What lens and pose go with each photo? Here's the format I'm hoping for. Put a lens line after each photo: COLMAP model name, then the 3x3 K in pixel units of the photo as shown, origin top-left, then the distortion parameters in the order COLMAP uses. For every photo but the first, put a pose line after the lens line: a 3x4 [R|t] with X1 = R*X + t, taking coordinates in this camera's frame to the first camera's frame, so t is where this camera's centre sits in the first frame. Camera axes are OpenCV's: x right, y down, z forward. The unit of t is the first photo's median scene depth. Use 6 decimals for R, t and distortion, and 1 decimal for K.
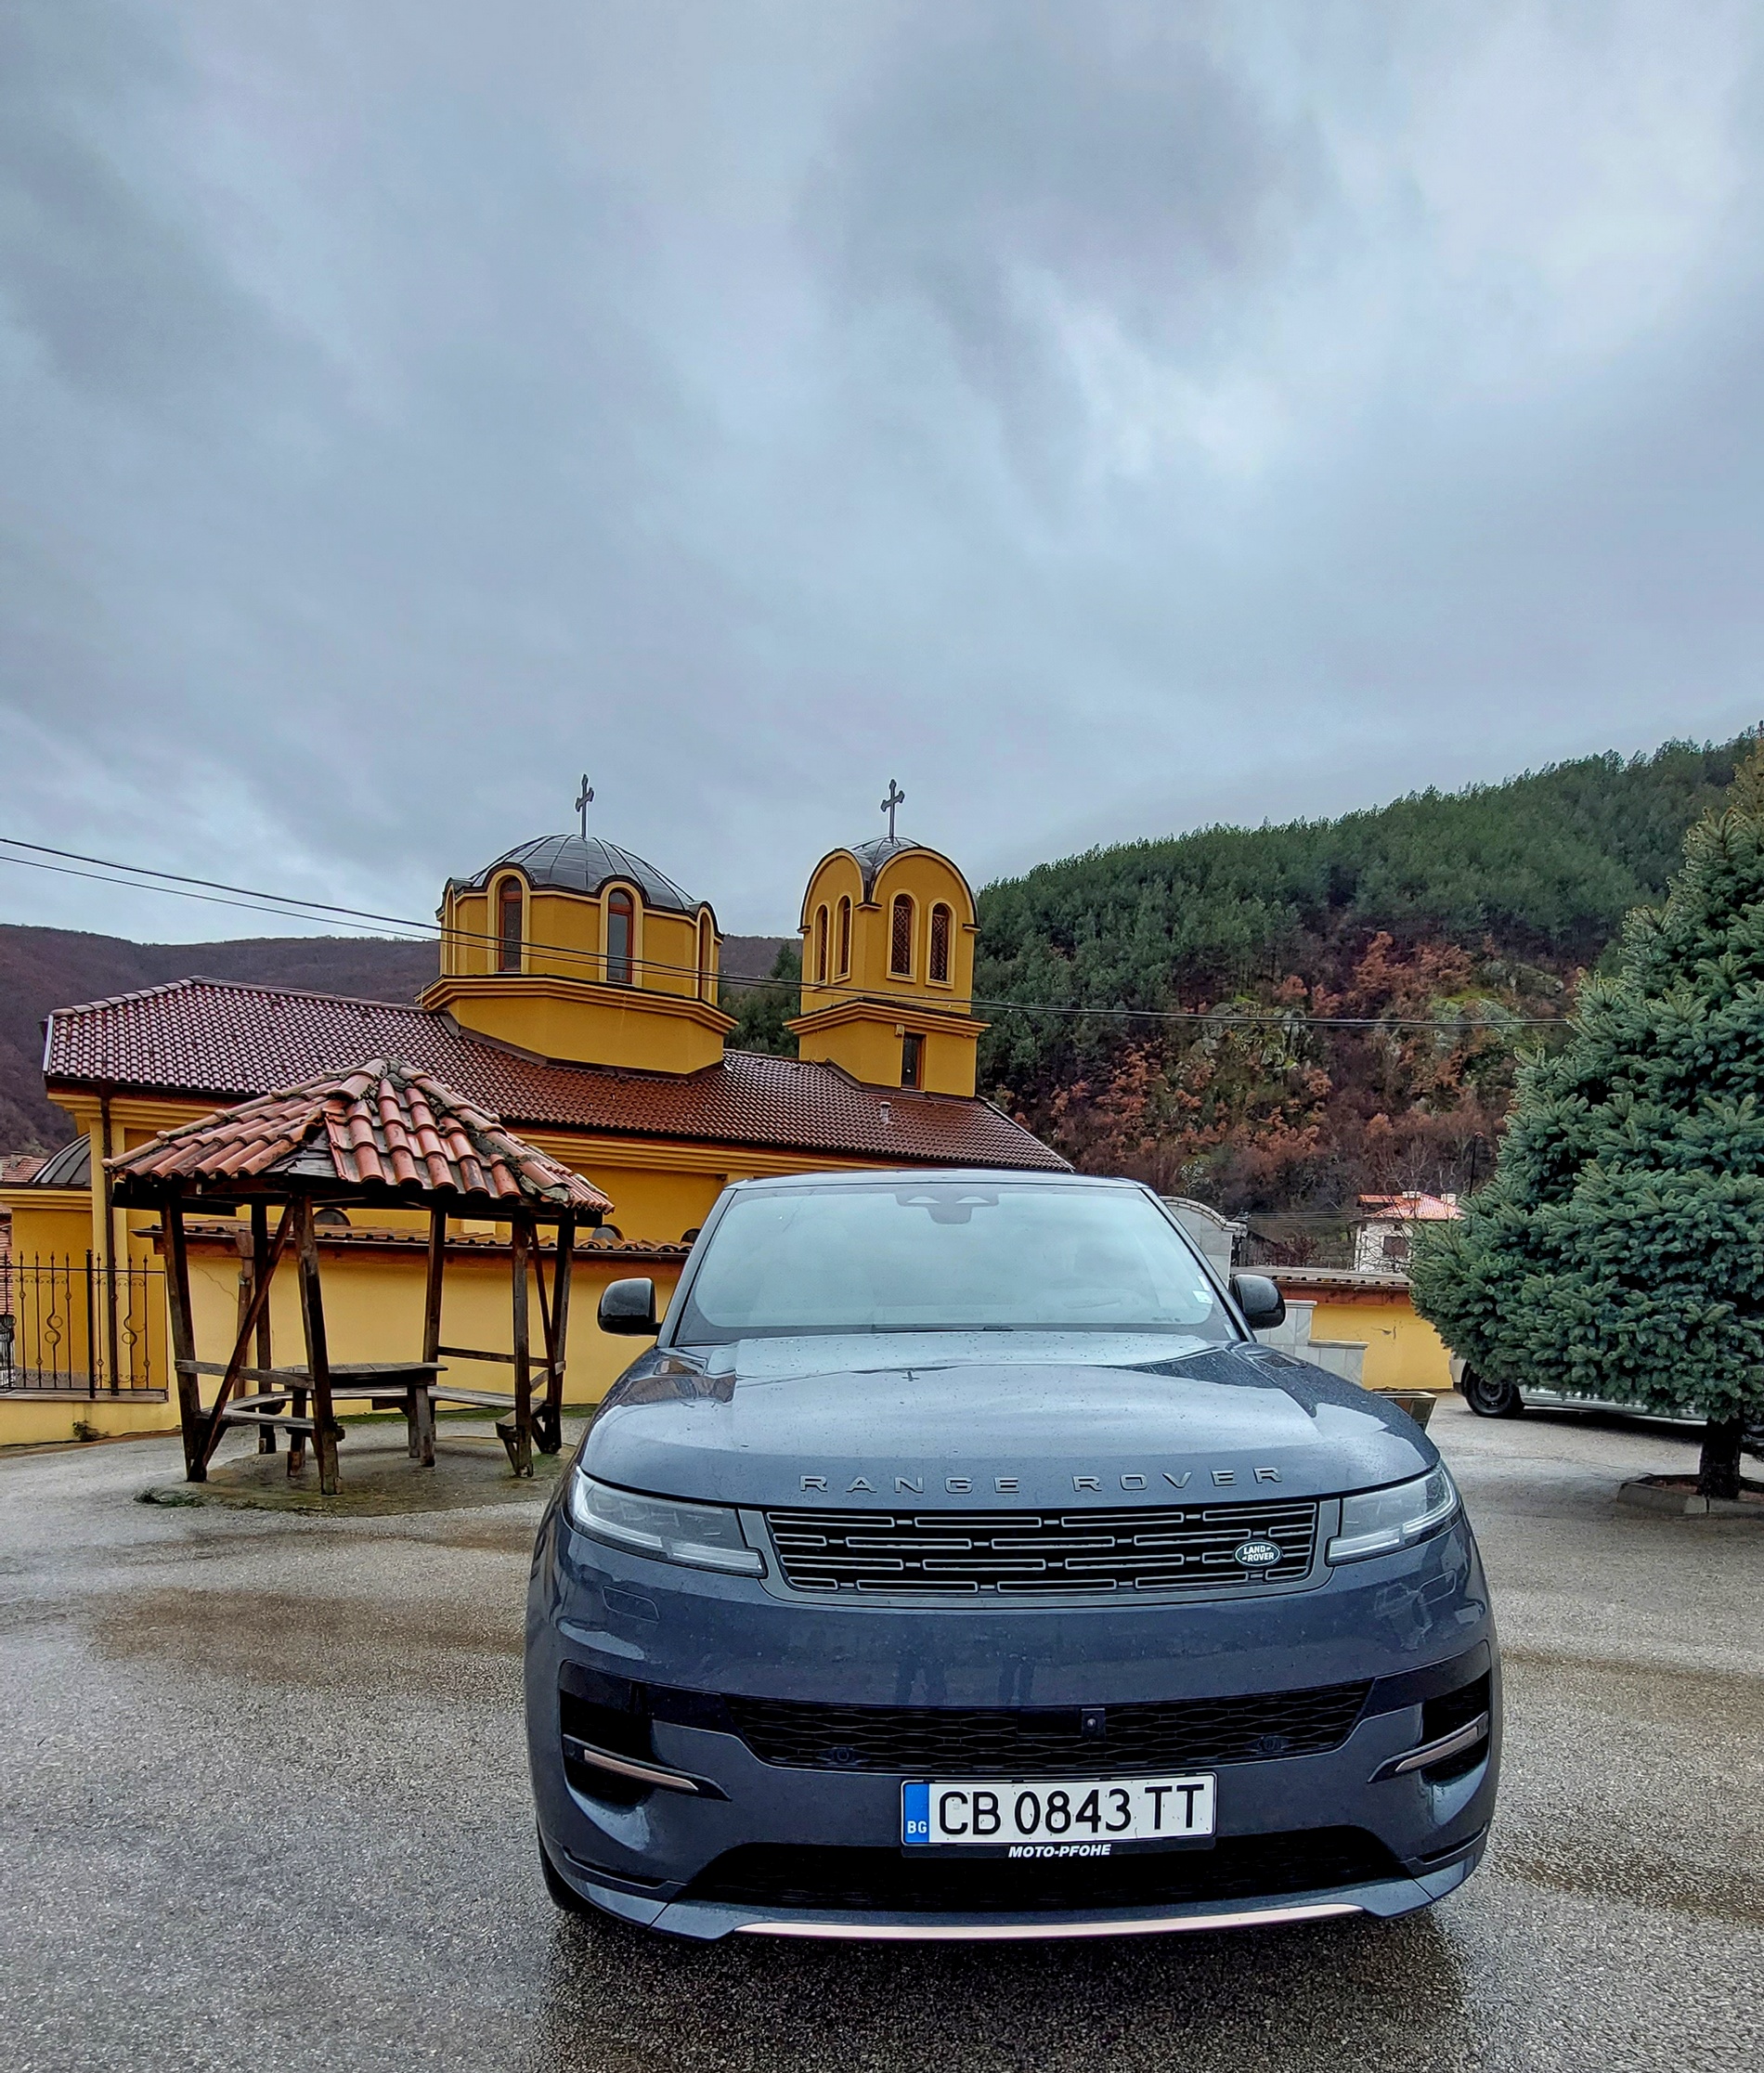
lens RADIAL K [[1231.7, 0, 828.6], [0, 1231.7, 1375.6], [0, 0, 1]] dist [-0.013070, -0.000470]
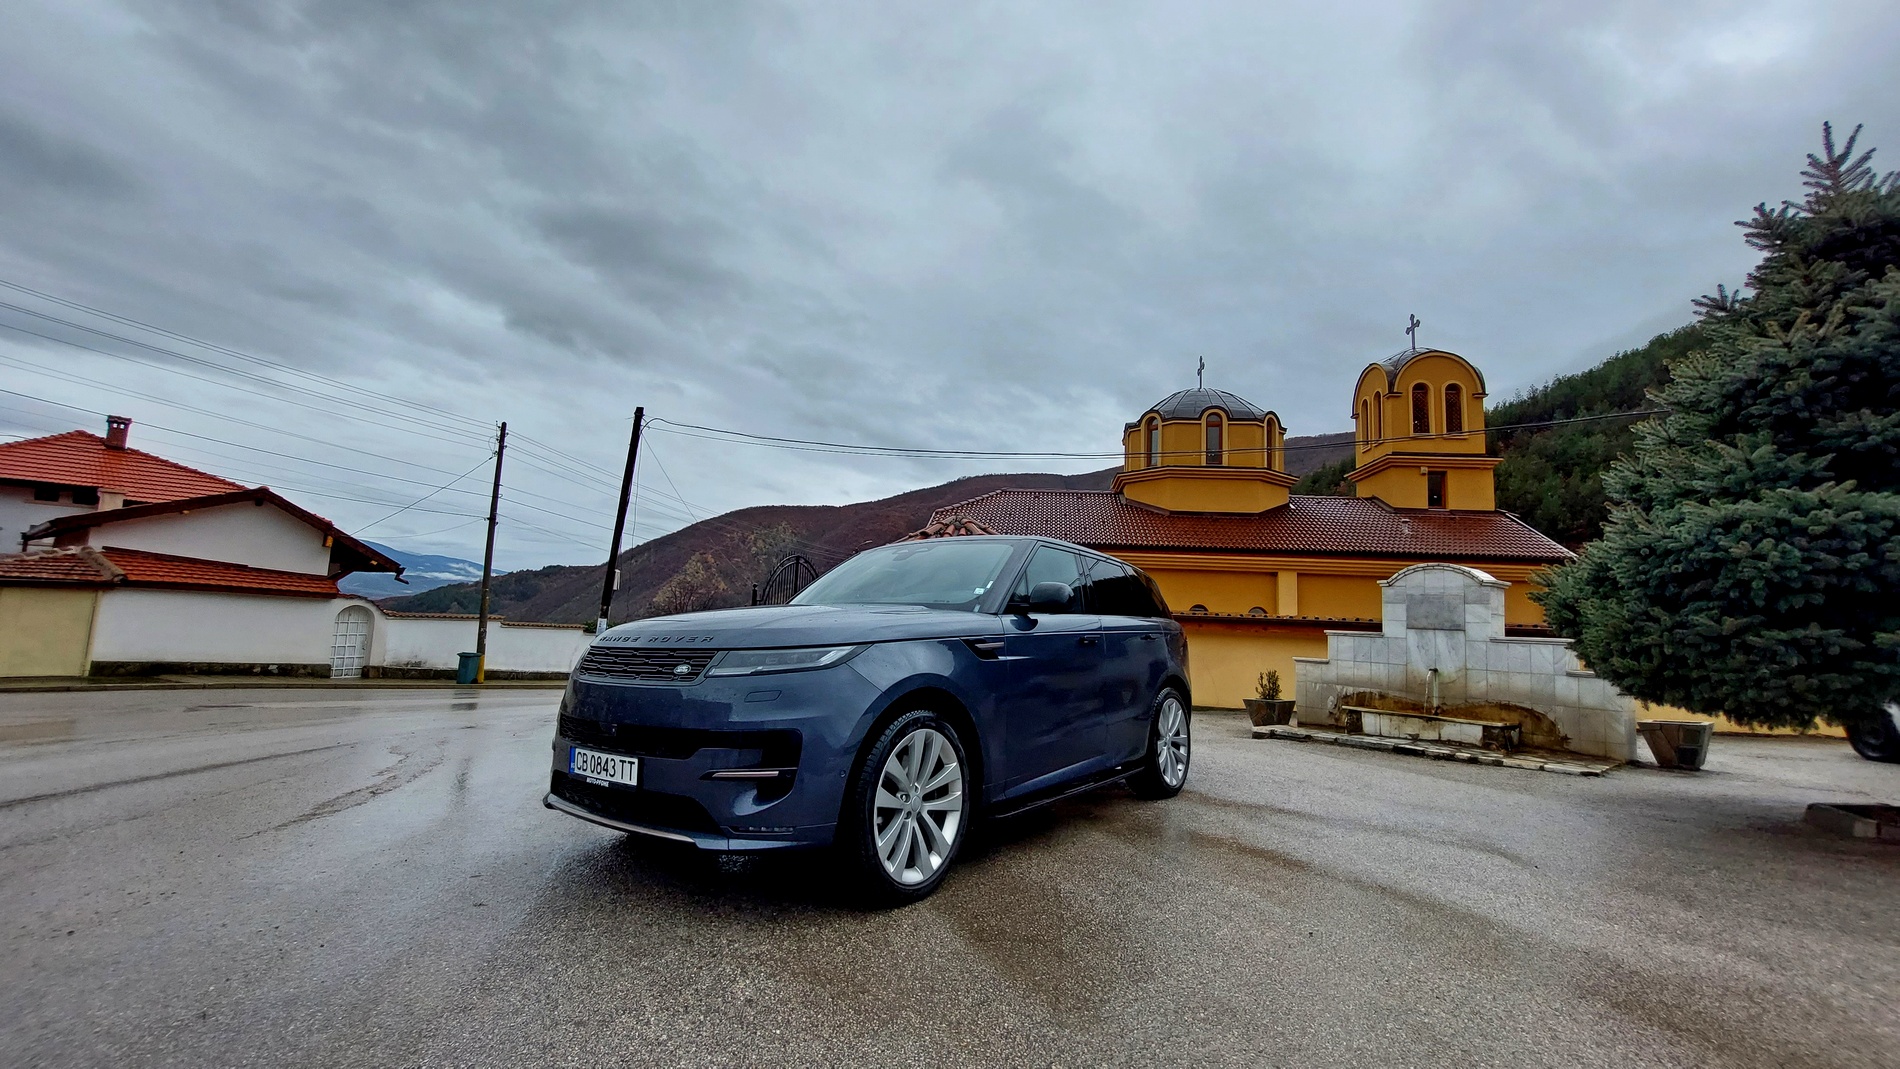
lens RADIAL K [[741.8, 0, 962.6], [0, 741.8, 530.1], [0, 0, 1]] dist [-0.018721, -0.000120]
pose [[0.790927, -0.077765, -0.606949, 0.310557], [-0.069951, 0.973899, -0.215934, 0.028720], [0.607899, 0.213245, 0.764843, 0.035251]]
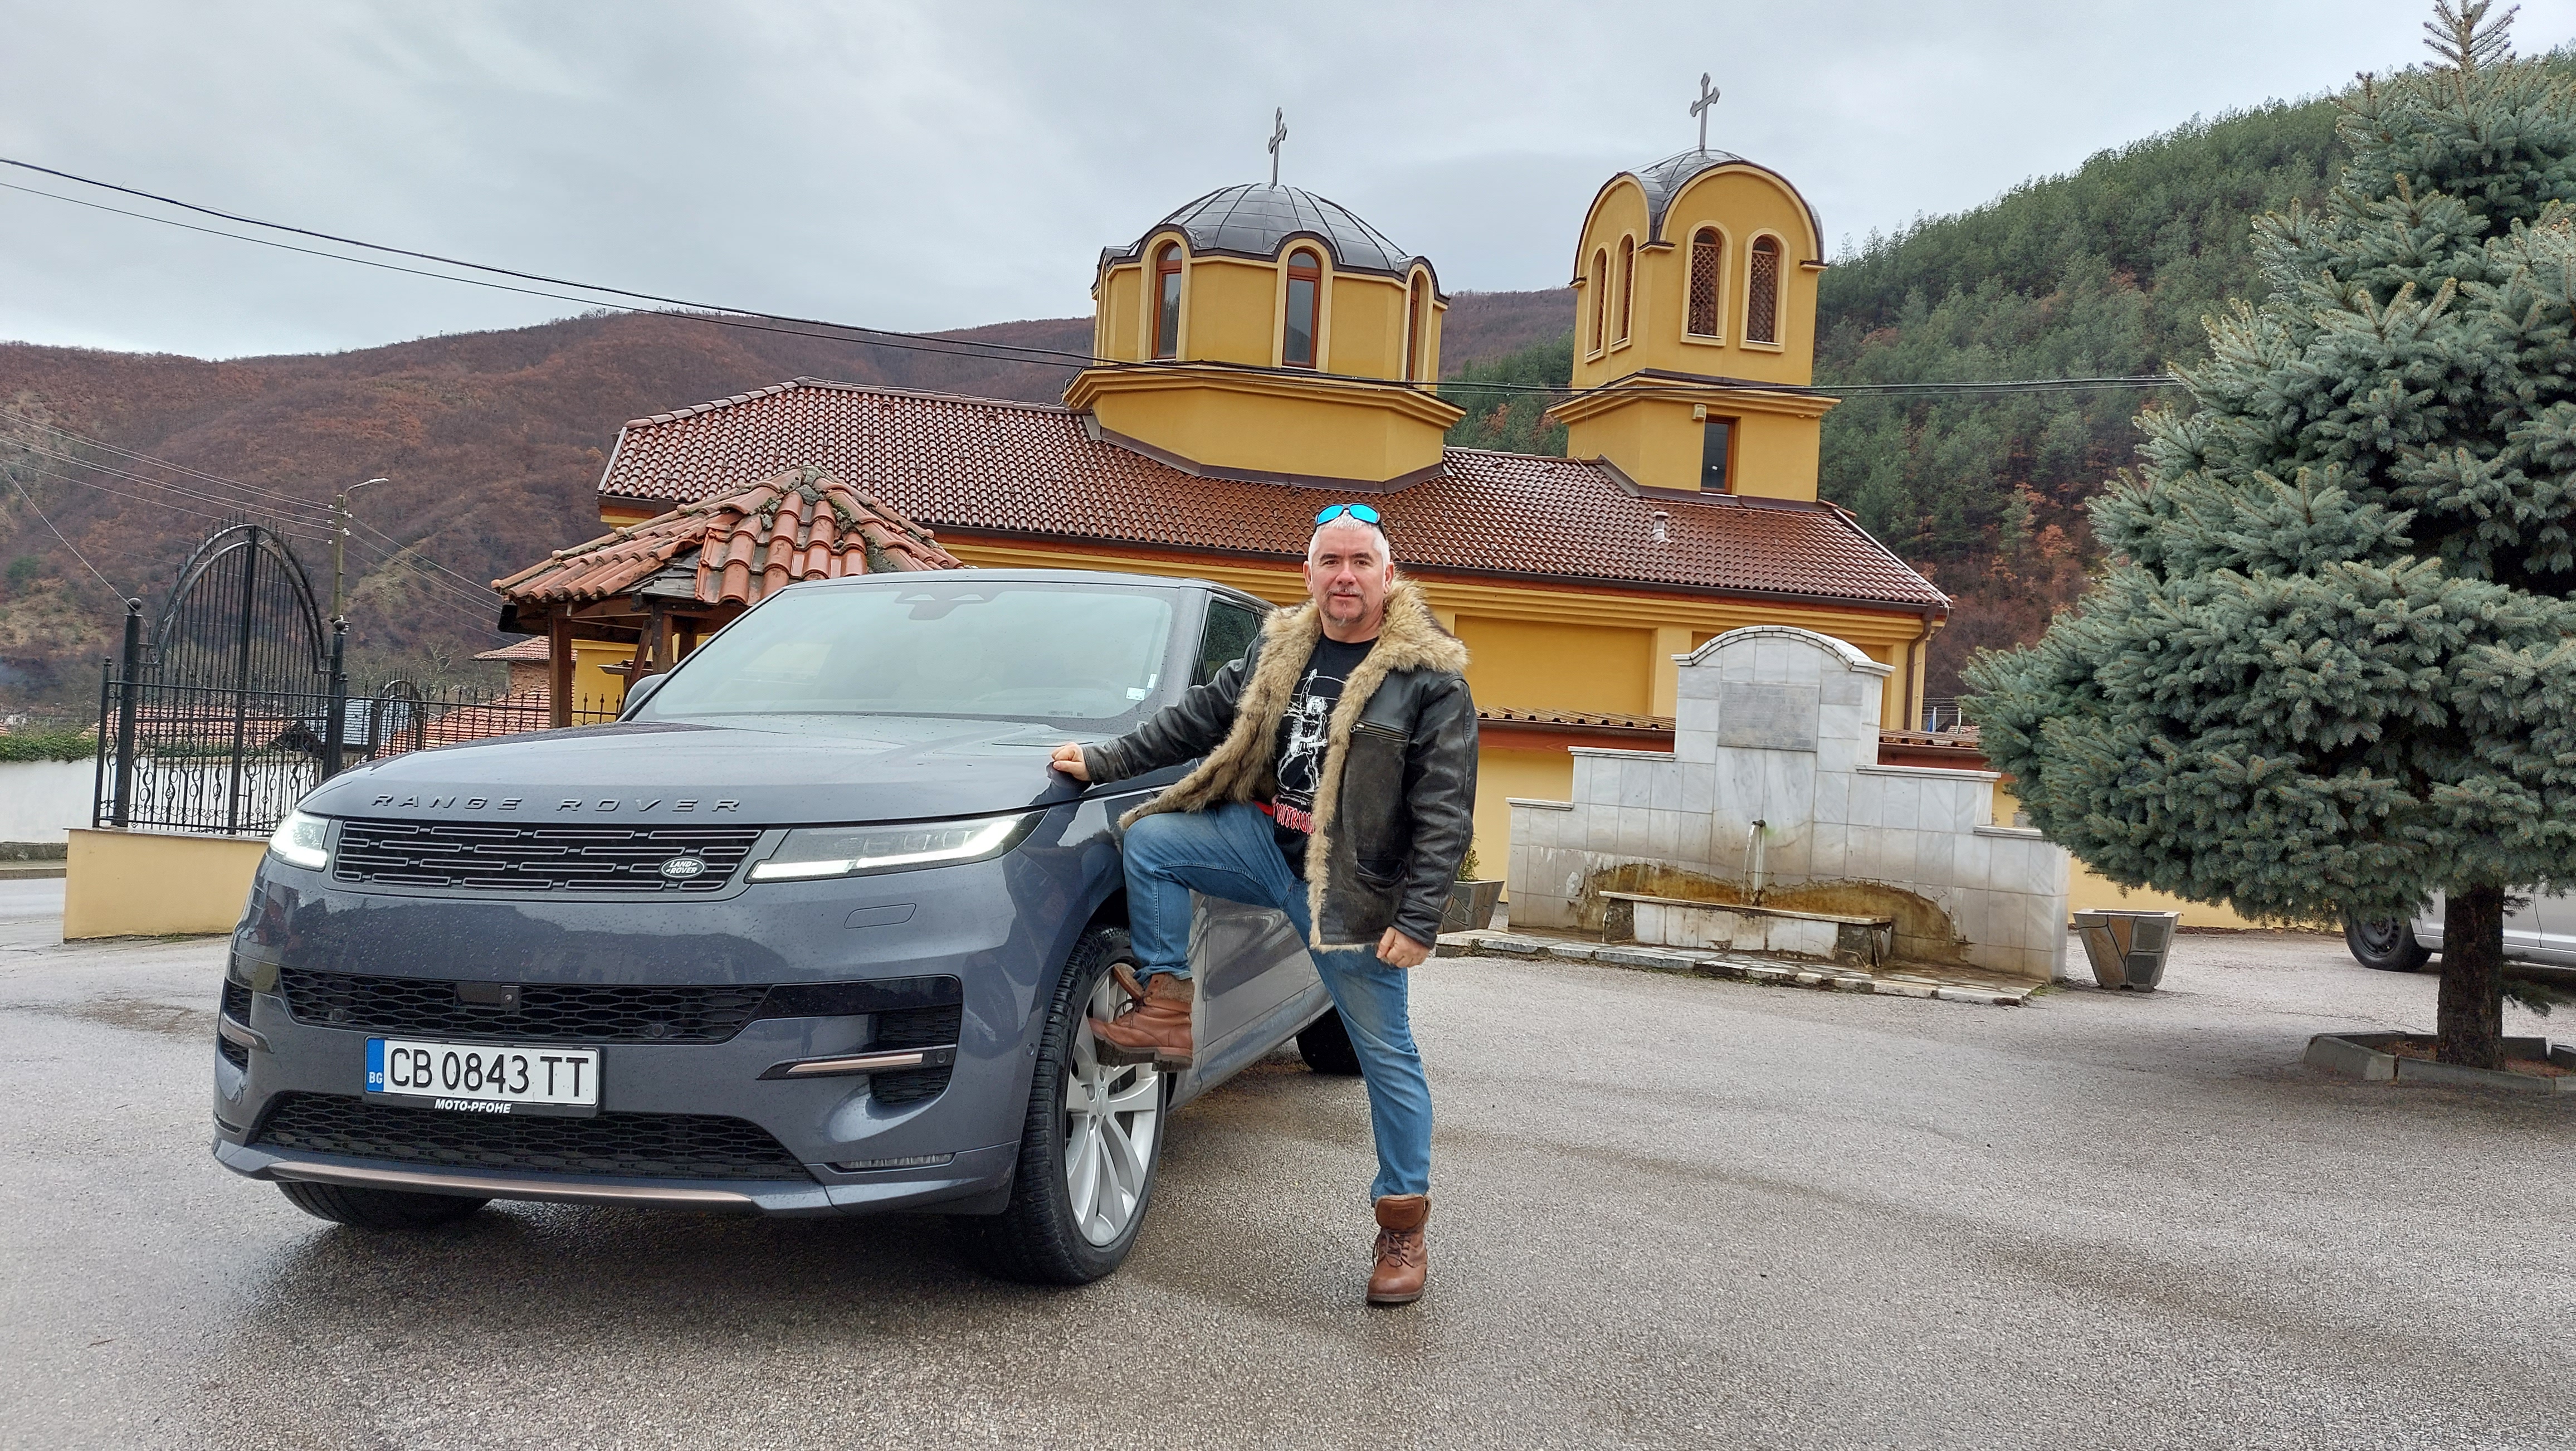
lens RADIAL K [[1789.4, 0, 1277.5], [0, 1789.4, 690.1], [0, 0, 1]] dist [0.102713, -0.121023]
pose [[0.958108, 0.010037, -0.286233, 0.257603], [-0.045767, 0.991909, -0.118412, 0.029048], [0.282728, 0.126551, 0.950815, -0.090332]]
